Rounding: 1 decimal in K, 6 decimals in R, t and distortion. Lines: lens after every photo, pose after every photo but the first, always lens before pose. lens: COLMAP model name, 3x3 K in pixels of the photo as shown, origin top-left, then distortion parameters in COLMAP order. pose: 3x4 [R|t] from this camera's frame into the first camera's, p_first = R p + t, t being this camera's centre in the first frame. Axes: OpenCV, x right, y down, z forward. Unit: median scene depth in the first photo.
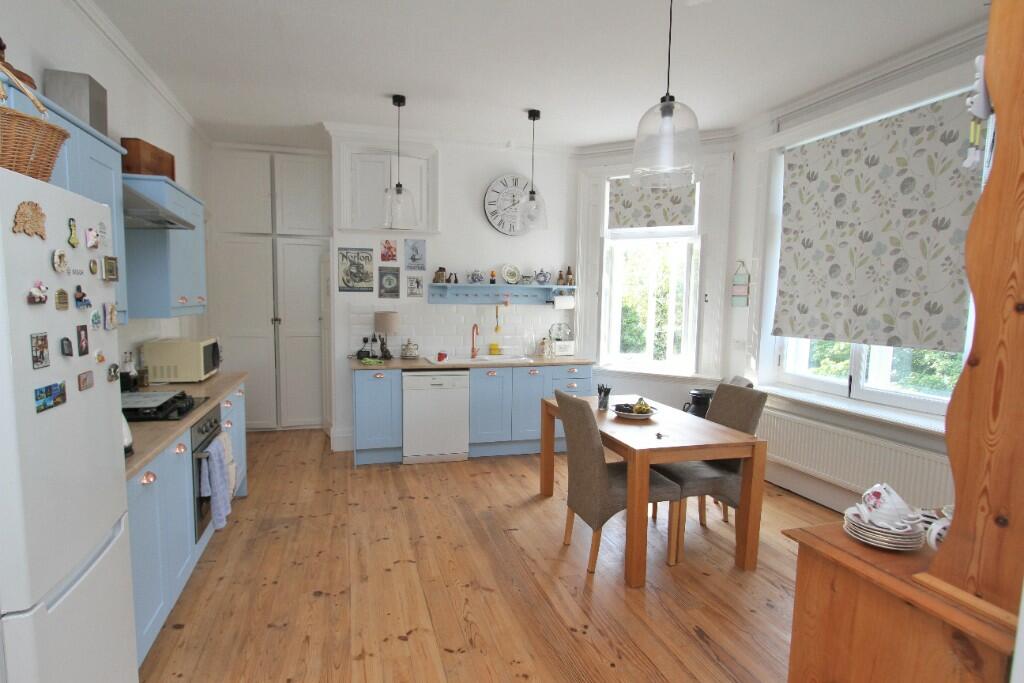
lens RADIAL K [[533.5, 0, 502.4], [0, 533.5, 345.2], [0, 0, 1]] dist [-0.000078, -0.000348]
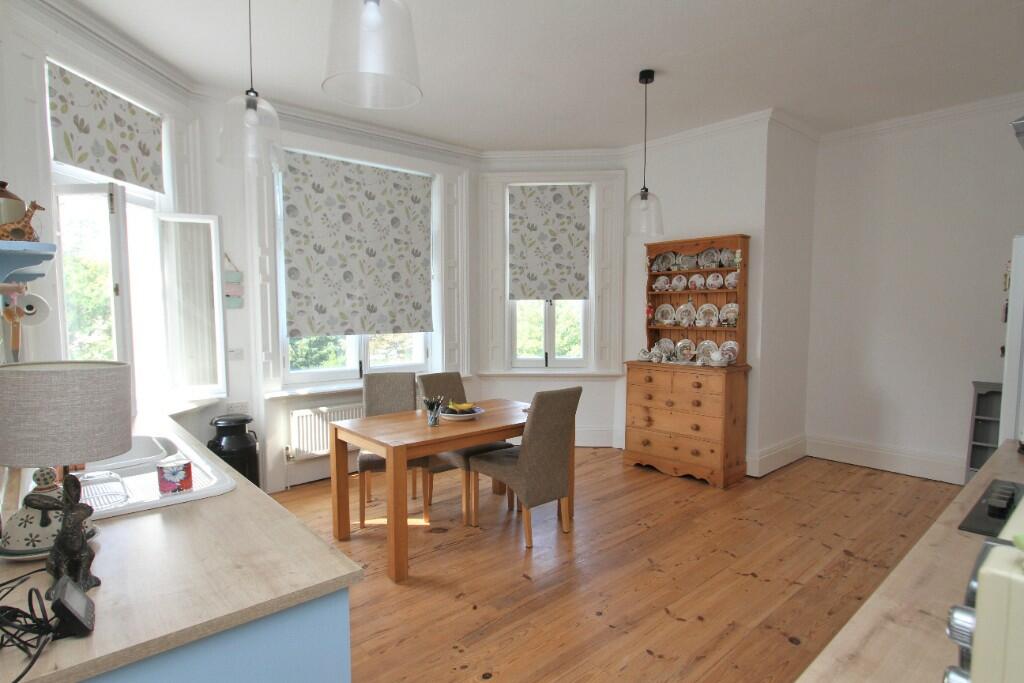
lens RADIAL K [[533.5, 0, 501.7], [0, 533.5, 344.1], [0, 0, 1]] dist [-0.000078, -0.000348]
pose [[-0.414359, -0.077949, 0.906769, -0.653370], [0.077258, 0.989717, 0.120384, -0.112863], [-0.906829, 0.119937, -0.404075, 1.253649]]
